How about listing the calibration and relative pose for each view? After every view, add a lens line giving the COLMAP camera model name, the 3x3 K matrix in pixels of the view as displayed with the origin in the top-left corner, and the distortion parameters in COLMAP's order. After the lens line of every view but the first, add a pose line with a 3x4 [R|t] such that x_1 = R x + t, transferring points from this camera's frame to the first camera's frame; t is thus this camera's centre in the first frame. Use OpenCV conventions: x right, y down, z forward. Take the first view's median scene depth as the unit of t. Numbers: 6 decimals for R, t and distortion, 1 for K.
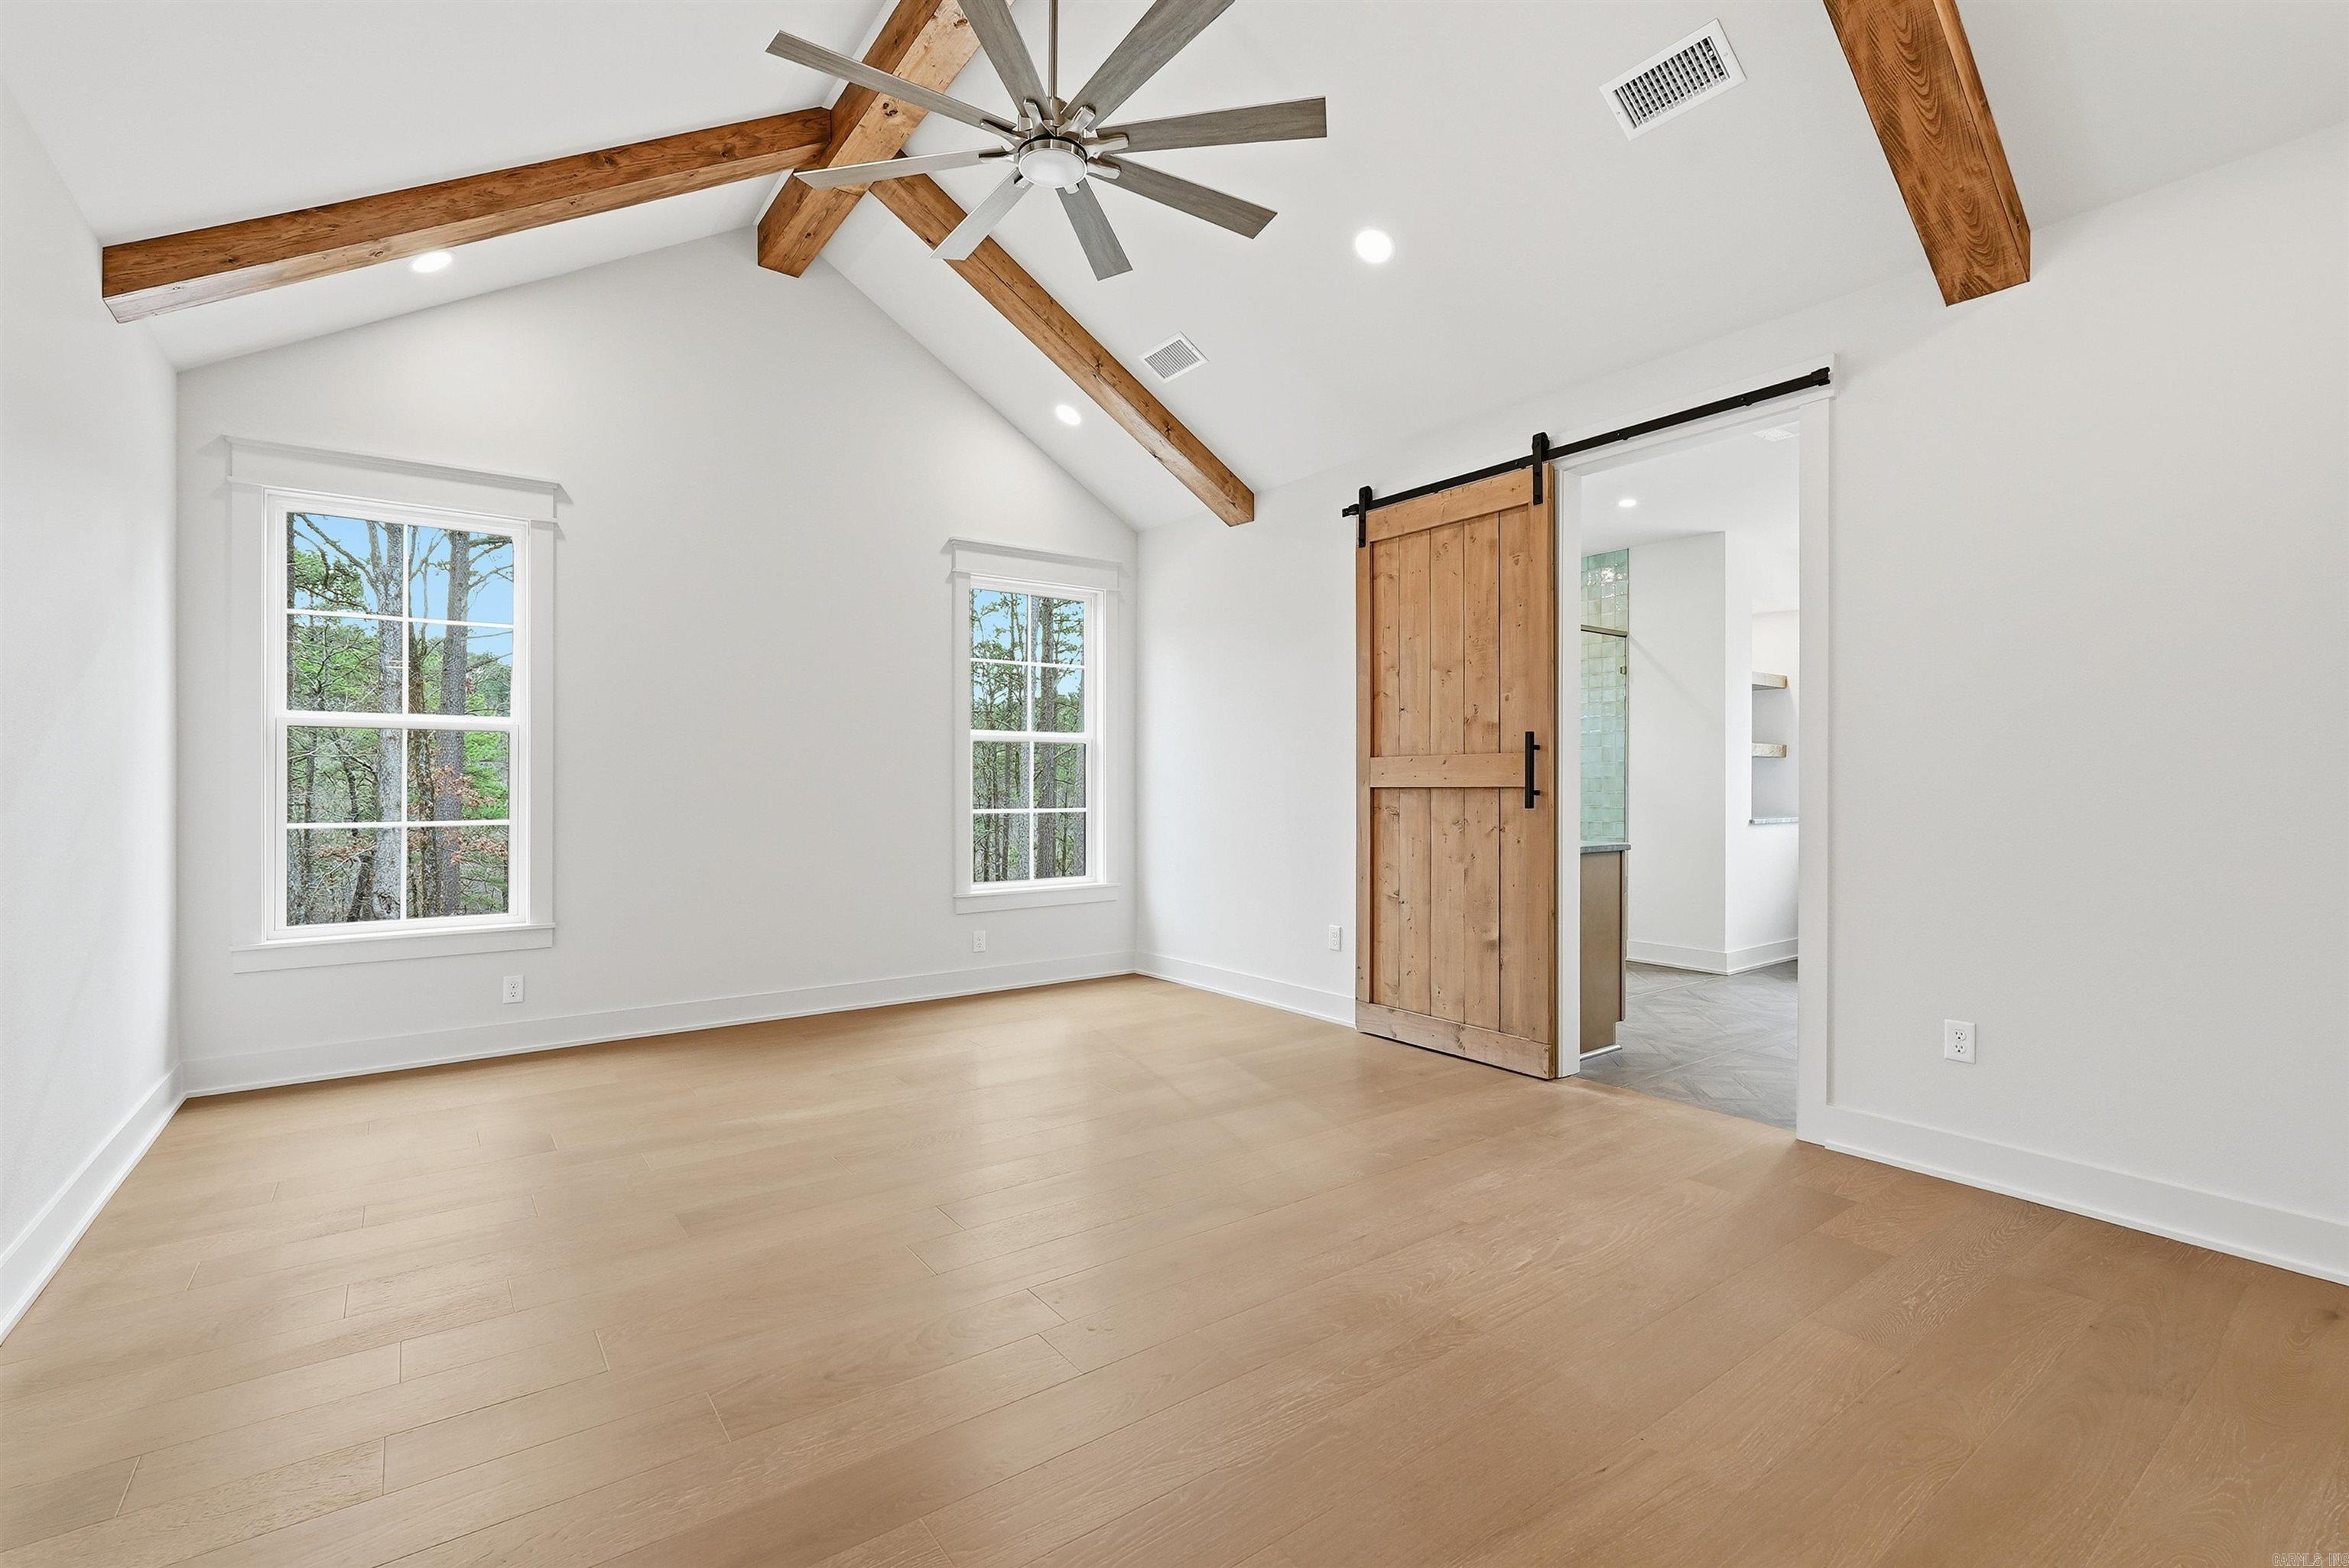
lens RADIAL K [[1048.2, 0, 1174.3], [0, 1048.2, 789.1], [0, 0, 1]] dist [-0.011768, 0.006285]
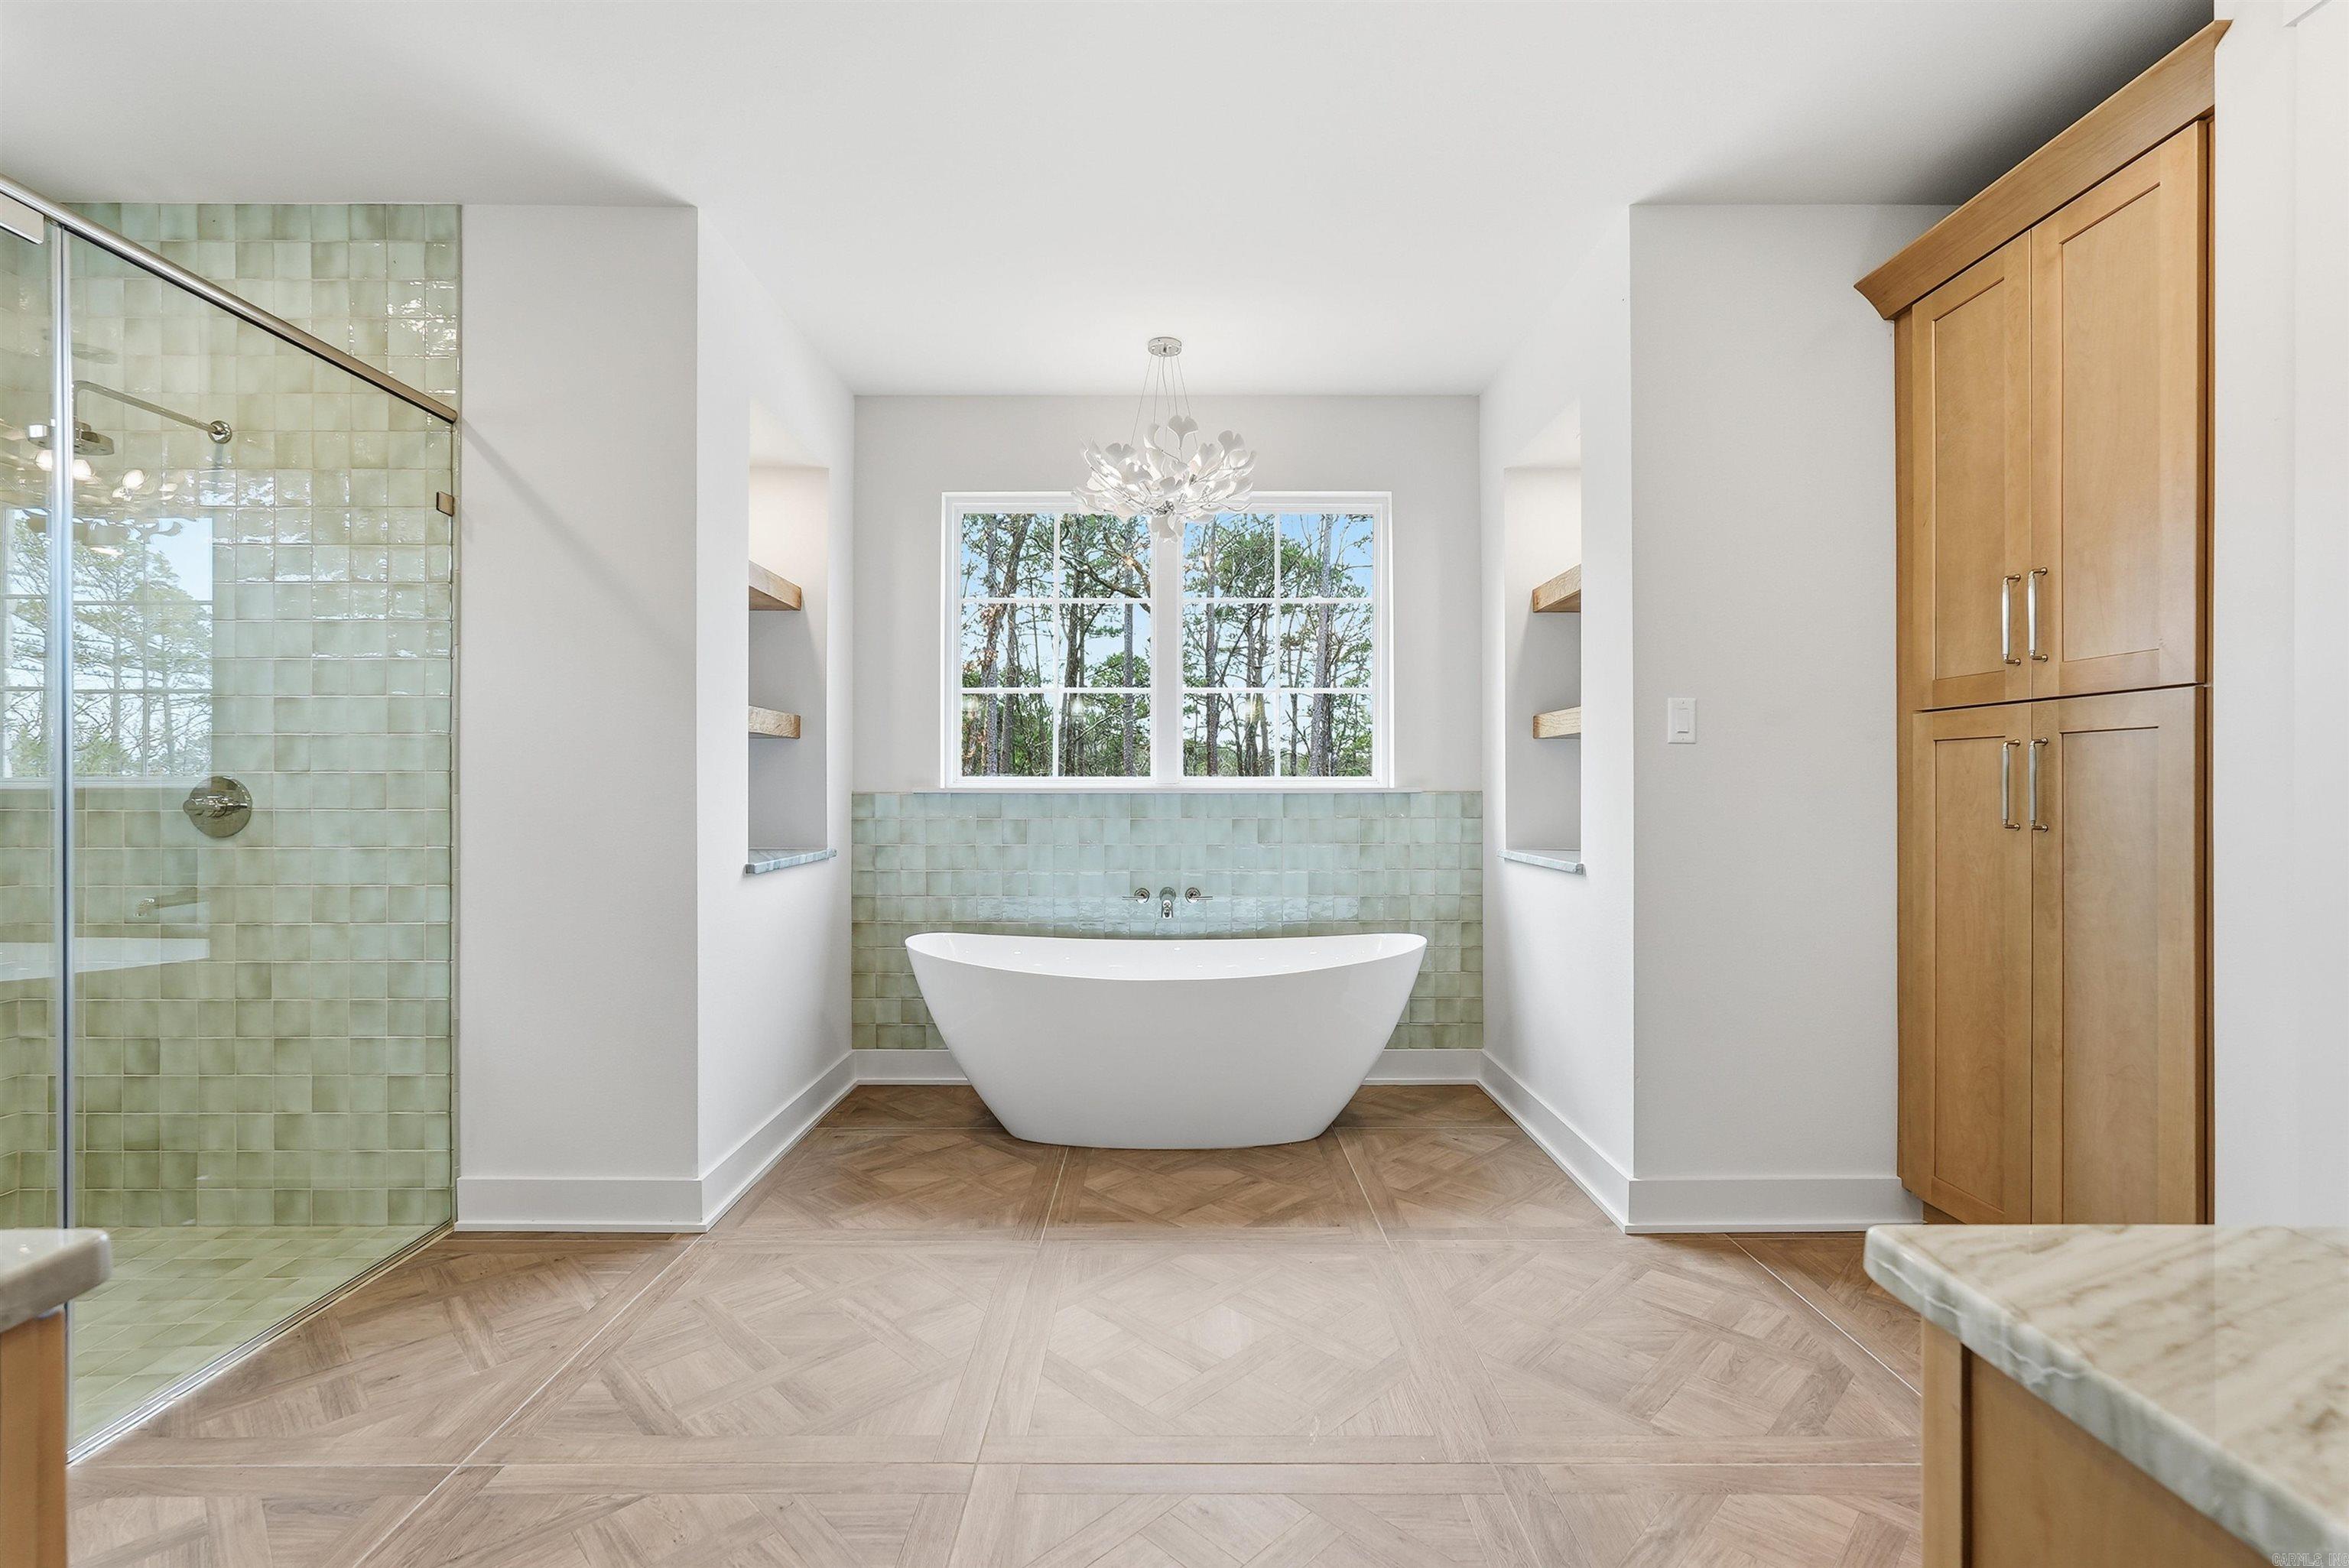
lens RADIAL K [[1048.2, 0, 1179.4], [0, 1048.2, 781.9], [0, 0, 1]] dist [-0.011768, 0.006285]
pose [[0.609126, -0.000809, 0.793073, 0.283496], [-0.002189, 0.999994, 0.002701, -0.009662], [-0.793070, -0.003382, 0.609121, 0.534905]]
